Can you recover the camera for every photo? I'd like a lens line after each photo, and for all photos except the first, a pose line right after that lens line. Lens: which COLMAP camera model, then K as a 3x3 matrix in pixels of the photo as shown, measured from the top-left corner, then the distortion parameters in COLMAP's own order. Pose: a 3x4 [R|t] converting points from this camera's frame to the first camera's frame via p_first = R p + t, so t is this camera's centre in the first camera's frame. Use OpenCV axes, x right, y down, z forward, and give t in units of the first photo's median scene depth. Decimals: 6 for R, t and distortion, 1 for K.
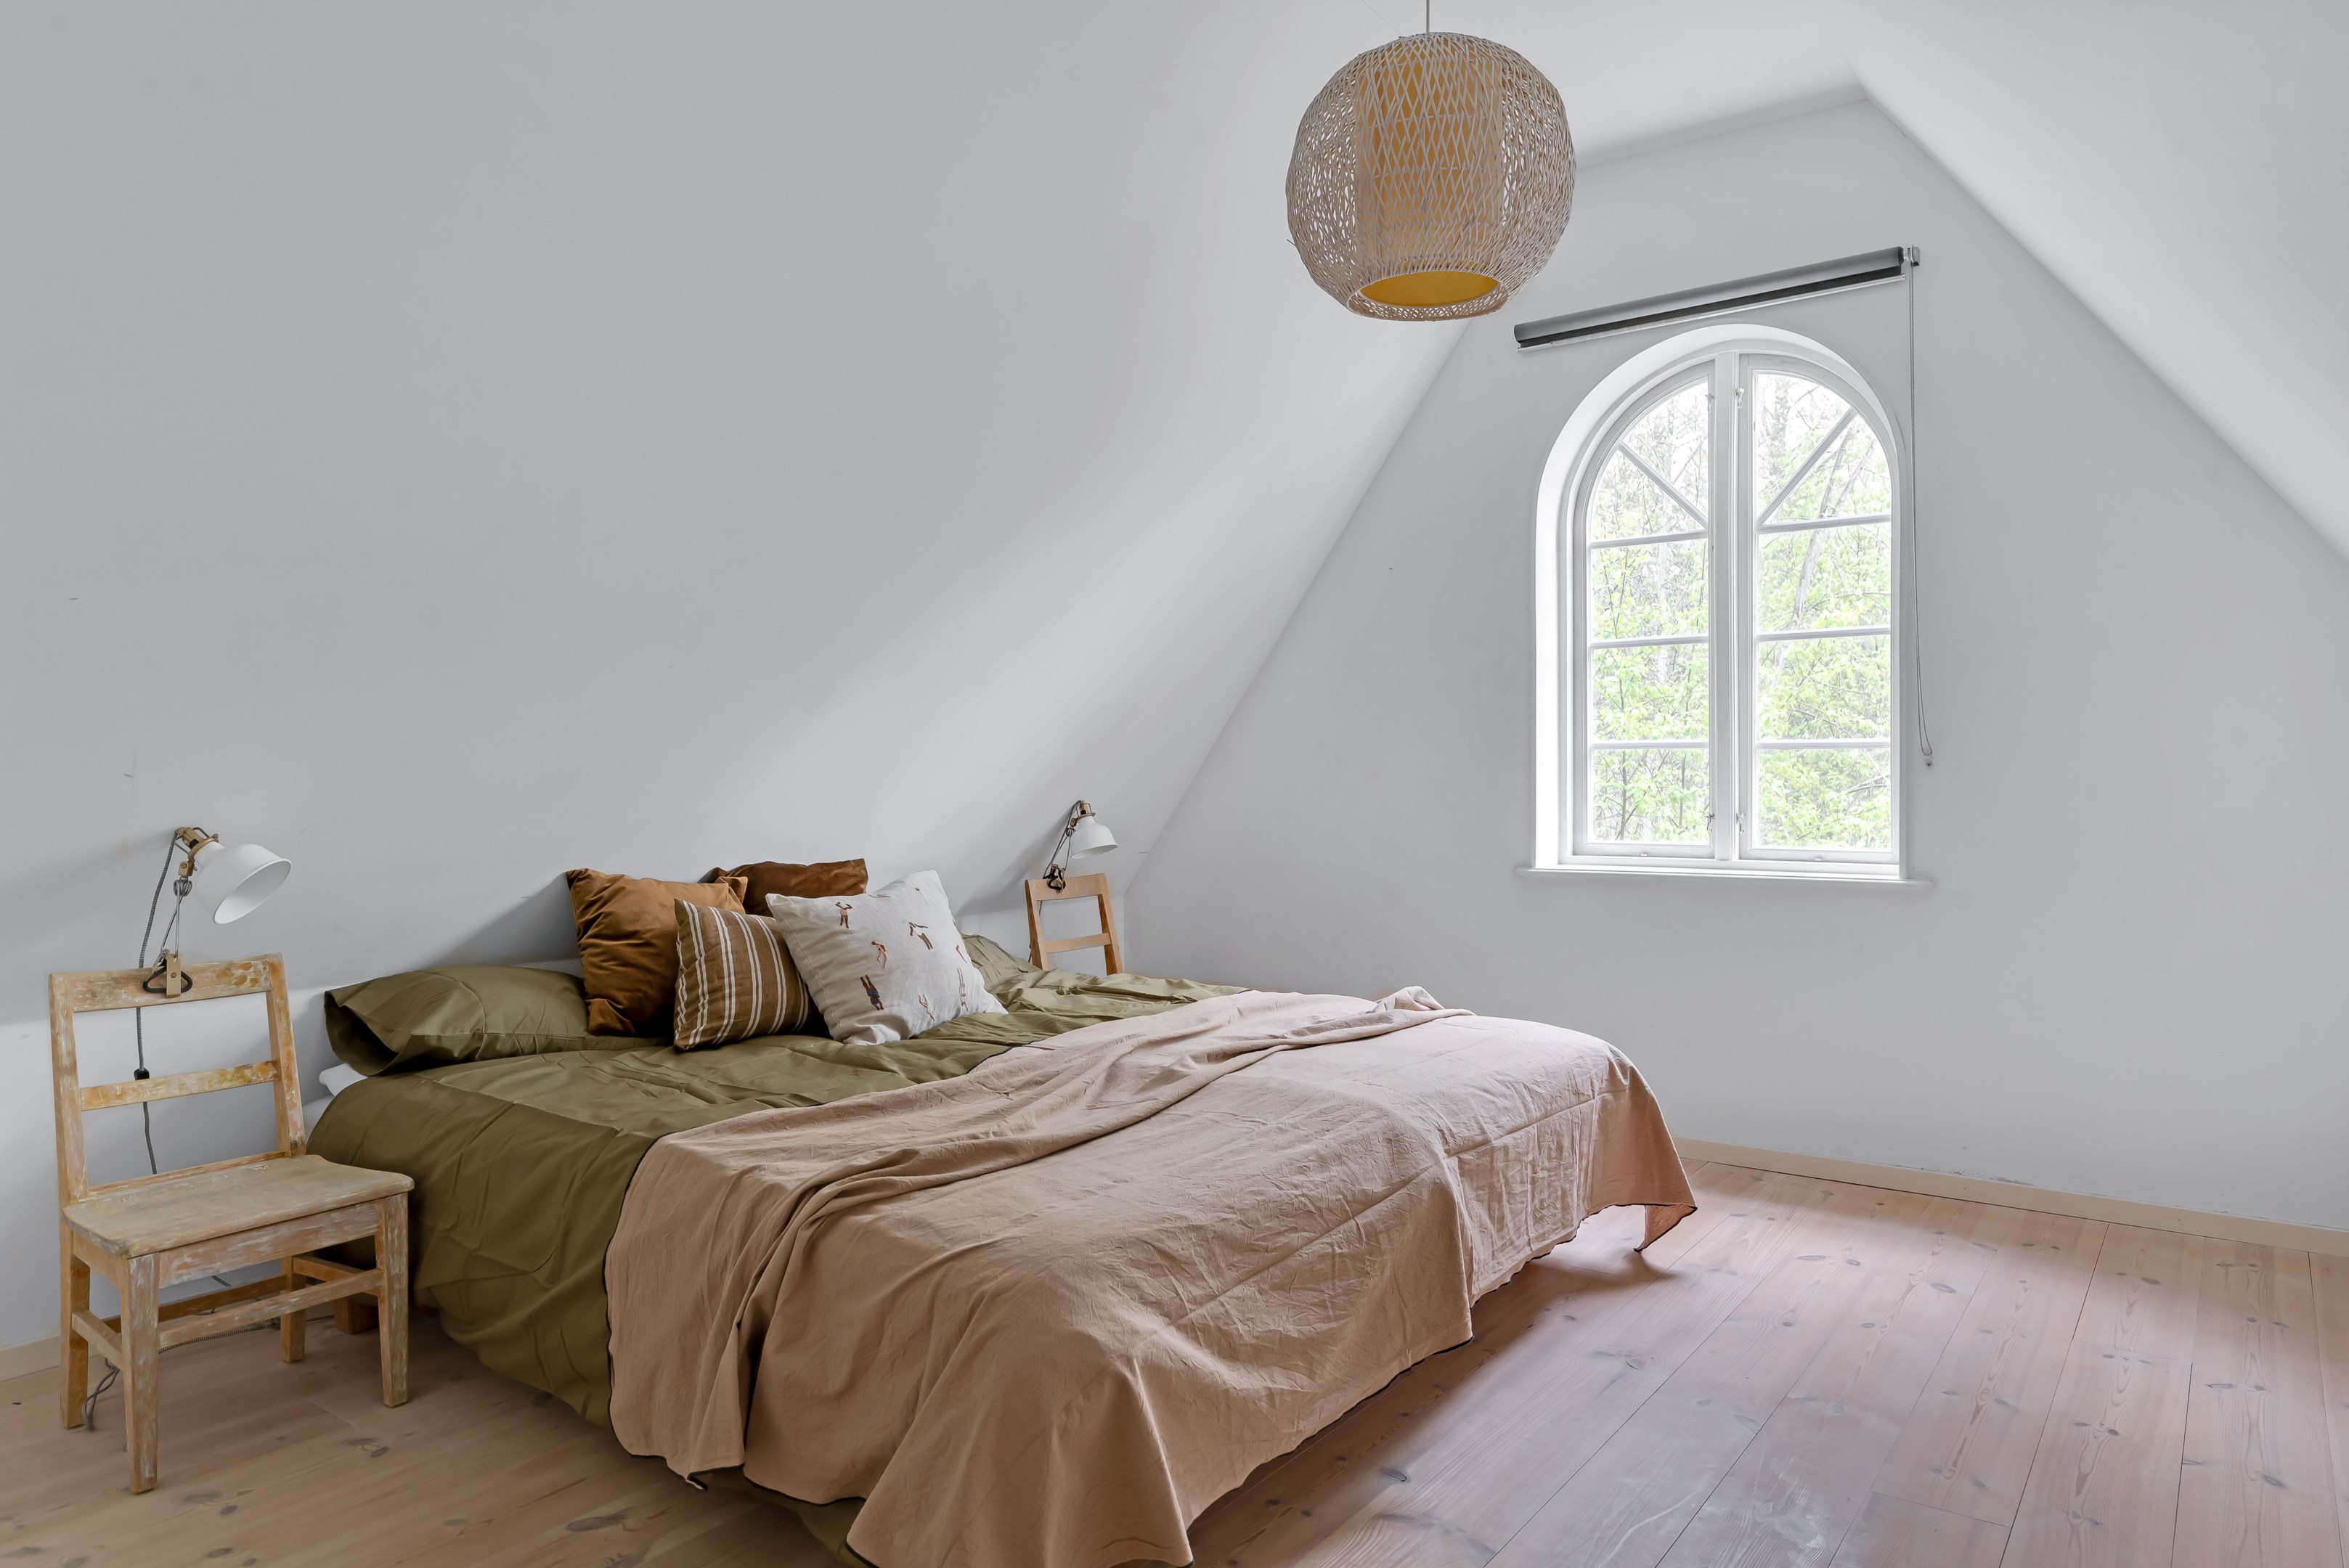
lens RADIAL K [[1424.5, 0, 1181.9], [0, 1424.5, 785.6], [0, 0, 1]] dist [-0.005451, 0.000068]
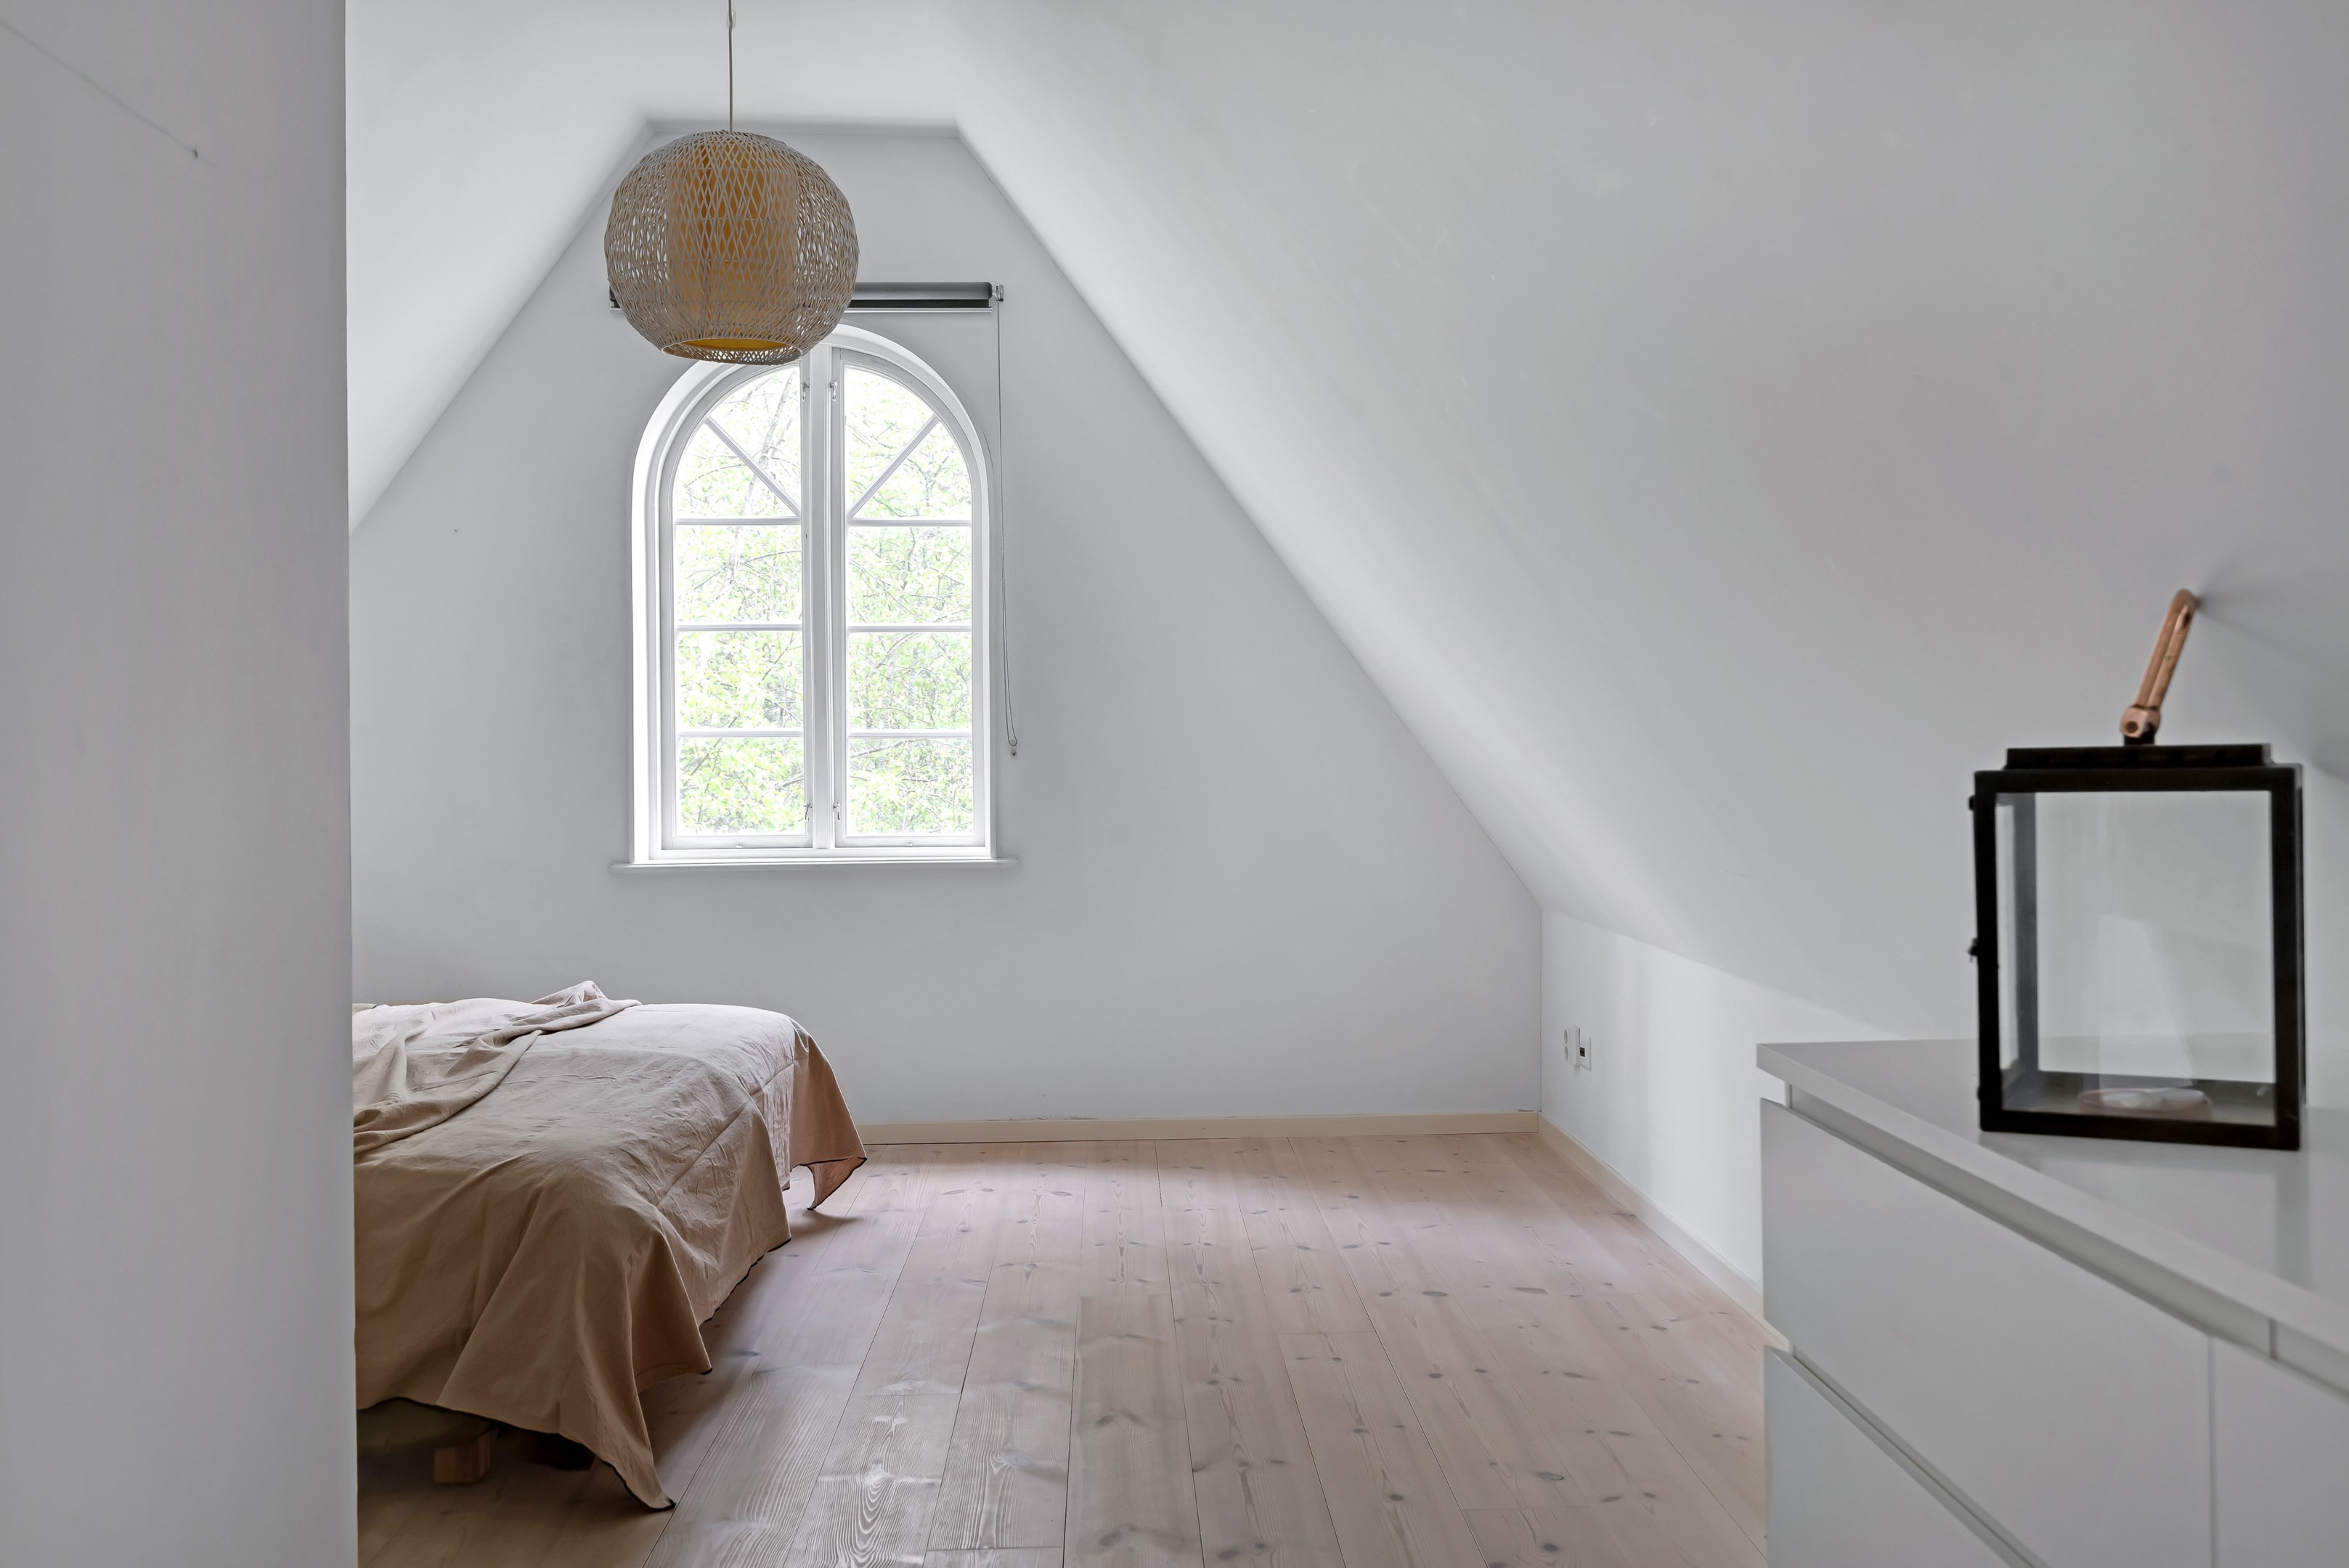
lens RADIAL K [[1496.2, 0, 1217.6], [0, 1496.2, 788.9], [0, 0, 1]] dist [-0.008412, -0.000430]
pose [[0.805724, -0.012397, 0.592161, -0.098608], [0.007139, 0.999912, 0.011219, 0.000262], [-0.592248, -0.004812, 0.805741, -0.088161]]
